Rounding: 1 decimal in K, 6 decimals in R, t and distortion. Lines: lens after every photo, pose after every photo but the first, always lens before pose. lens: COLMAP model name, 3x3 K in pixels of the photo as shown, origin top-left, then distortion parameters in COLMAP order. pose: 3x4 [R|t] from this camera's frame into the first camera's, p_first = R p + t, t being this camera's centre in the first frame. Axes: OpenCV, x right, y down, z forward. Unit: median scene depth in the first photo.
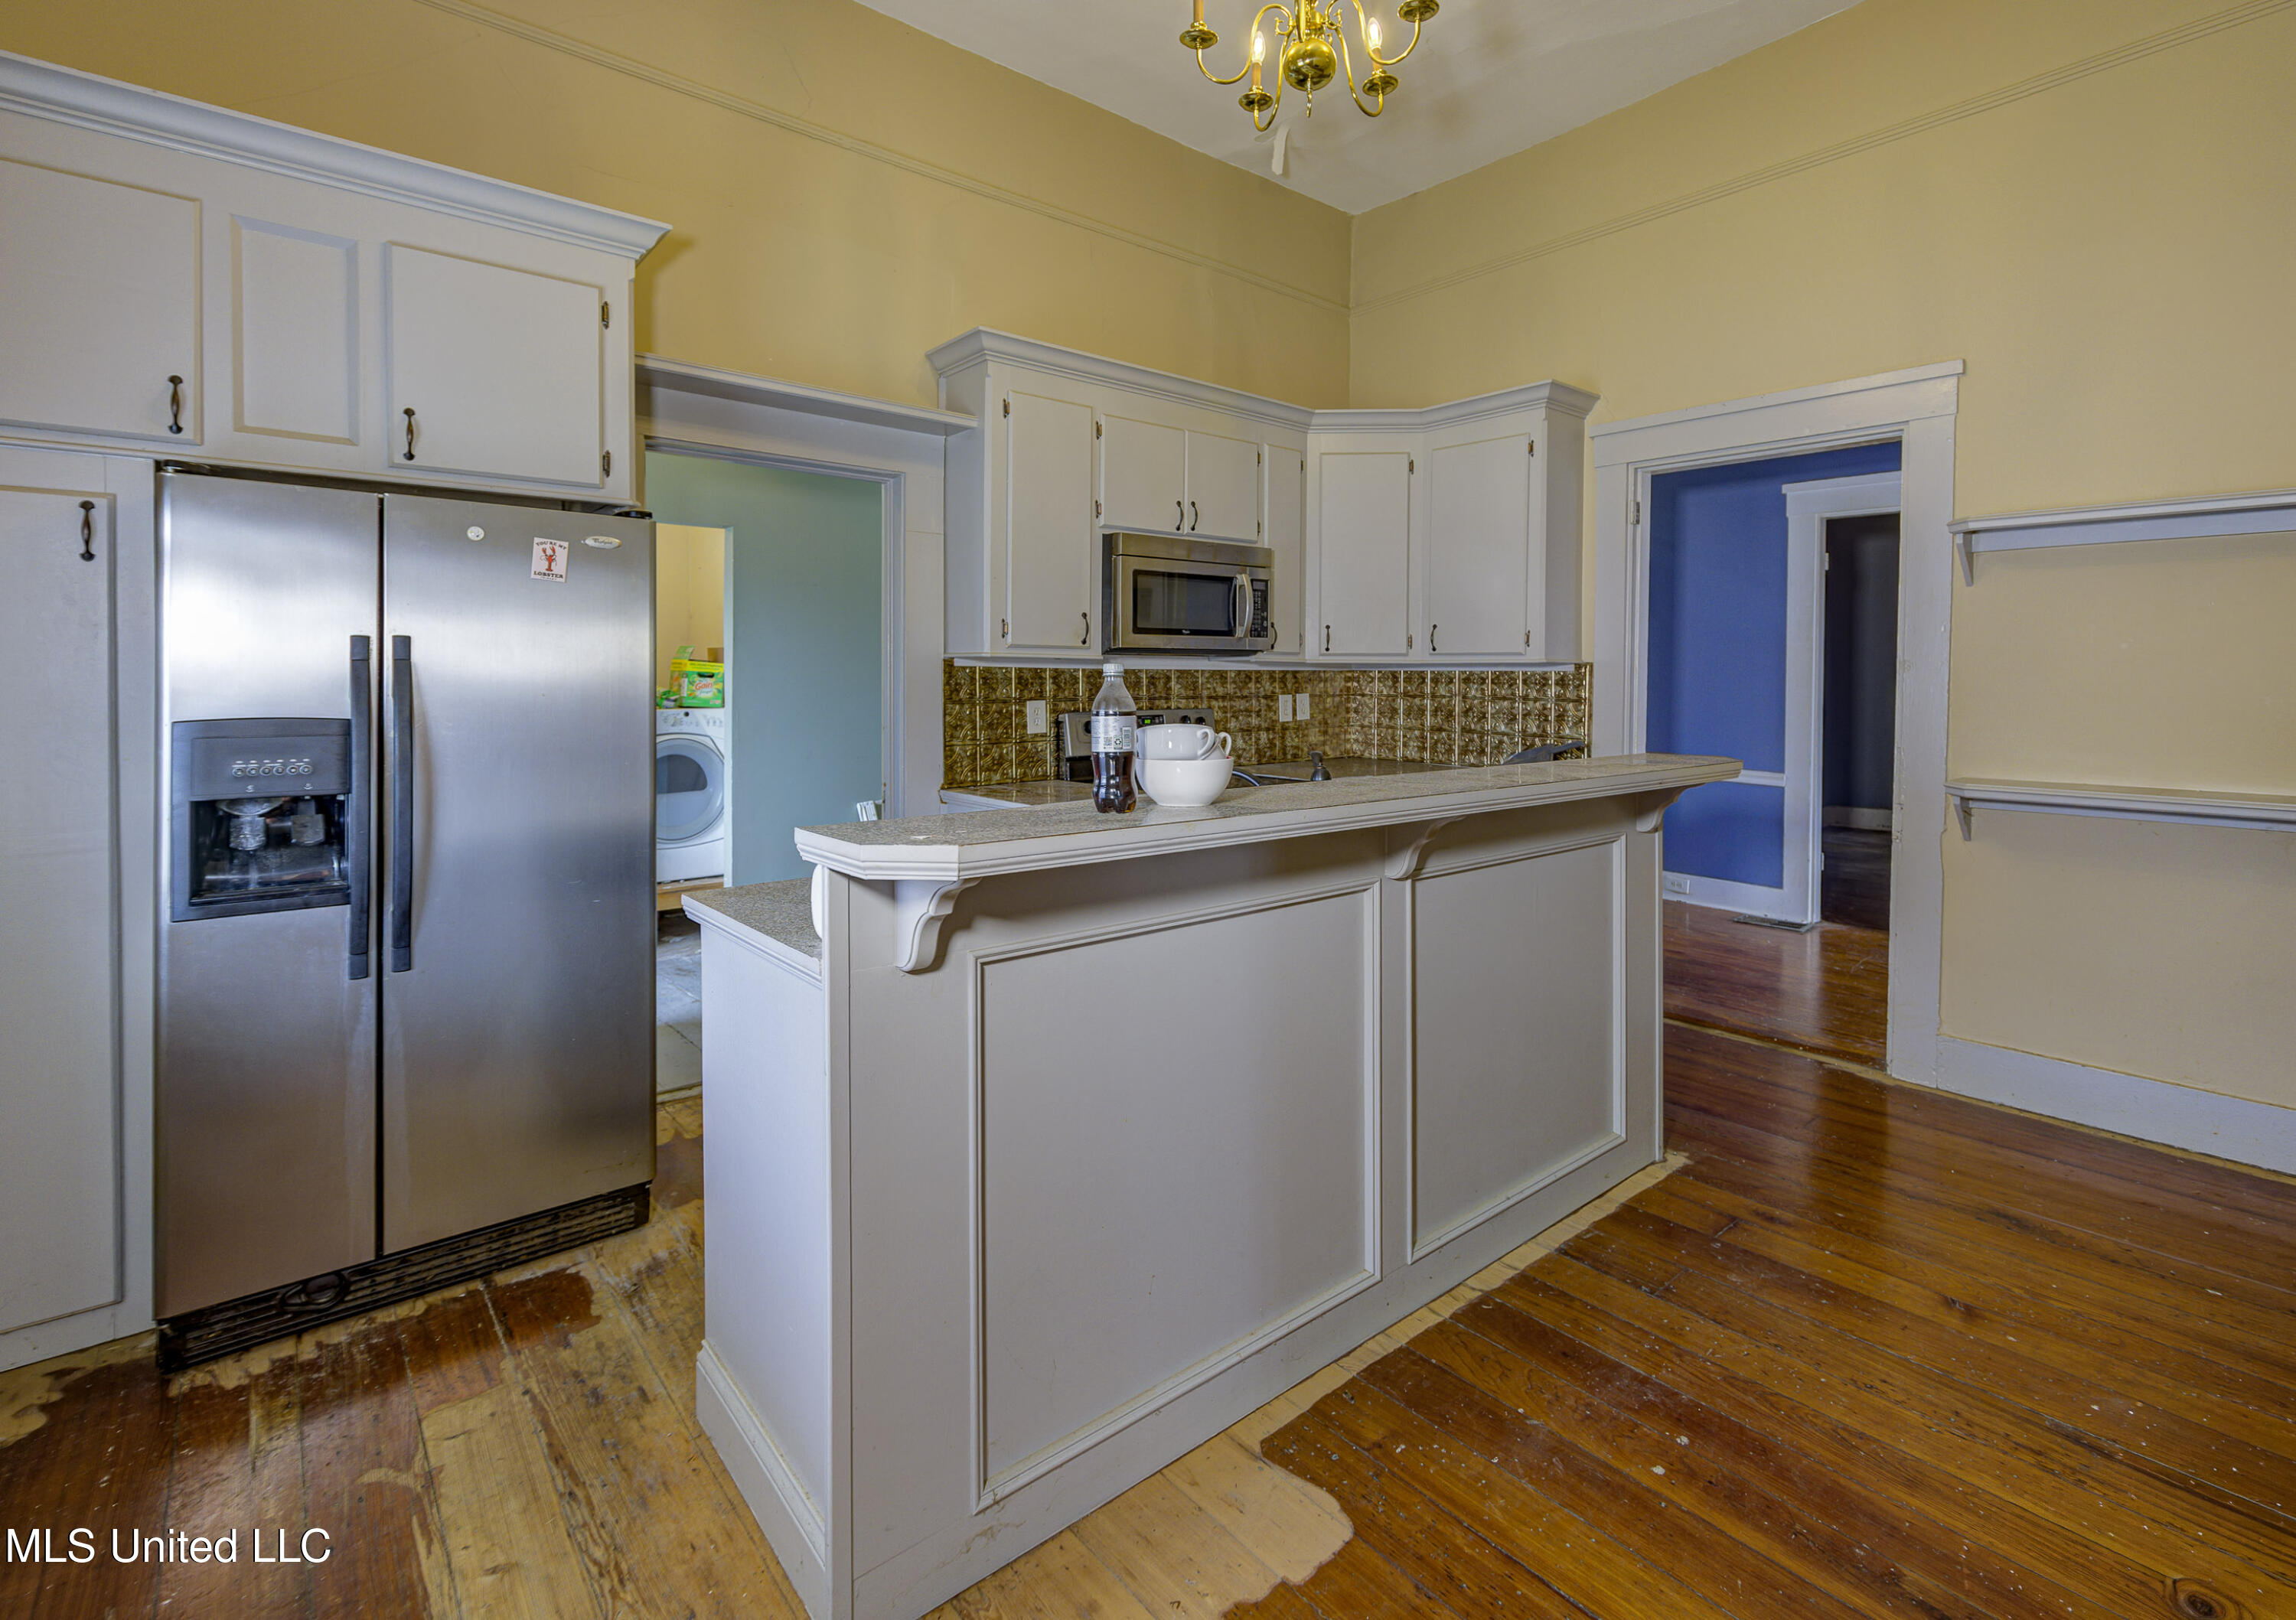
lens RADIAL K [[1064.9, 0, 1142.6], [0, 1064.9, 683.7], [0, 0, 1]] dist [-0.001406, -0.000069]
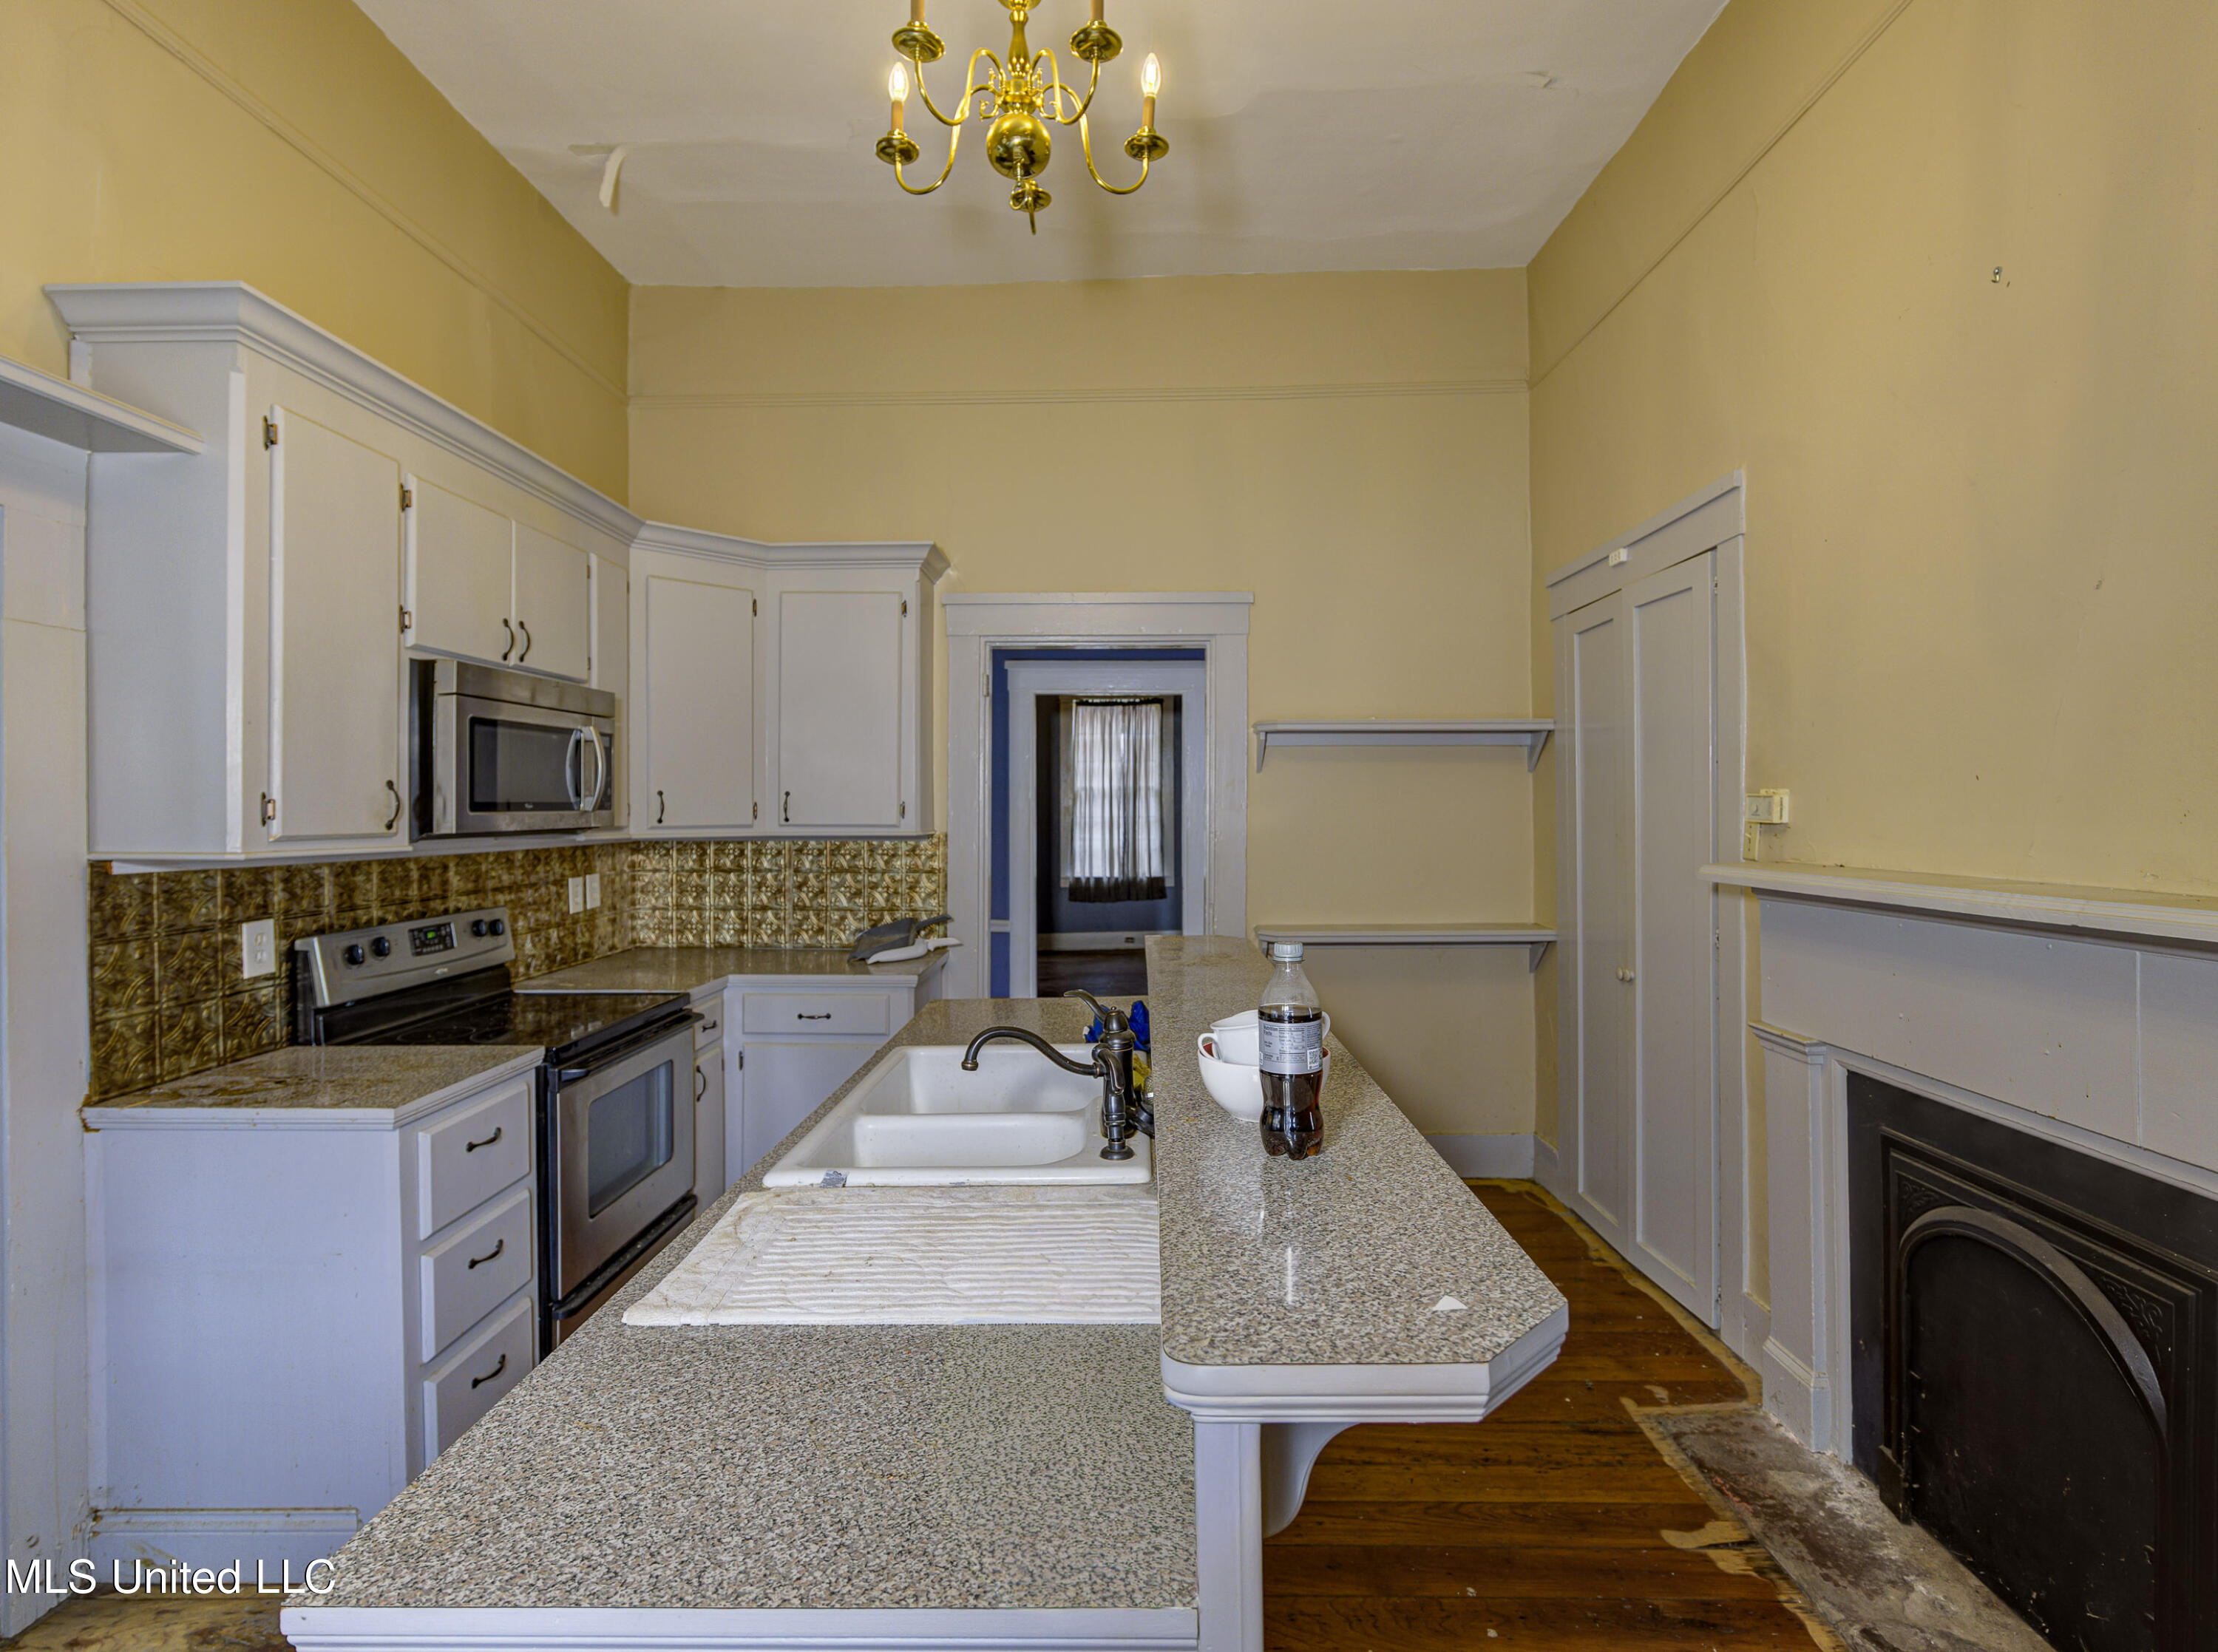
lens RADIAL K [[1086.7, 0, 1114.6], [0, 1086.7, 797.3], [0, 0, 1]] dist [0.000221, 0.000212]
pose [[0.656153, 0.000217, 0.754628, -0.238465], [0.012360, 0.999863, -0.011034, -0.040036], [-0.754527, 0.016568, 0.656060, 0.224711]]
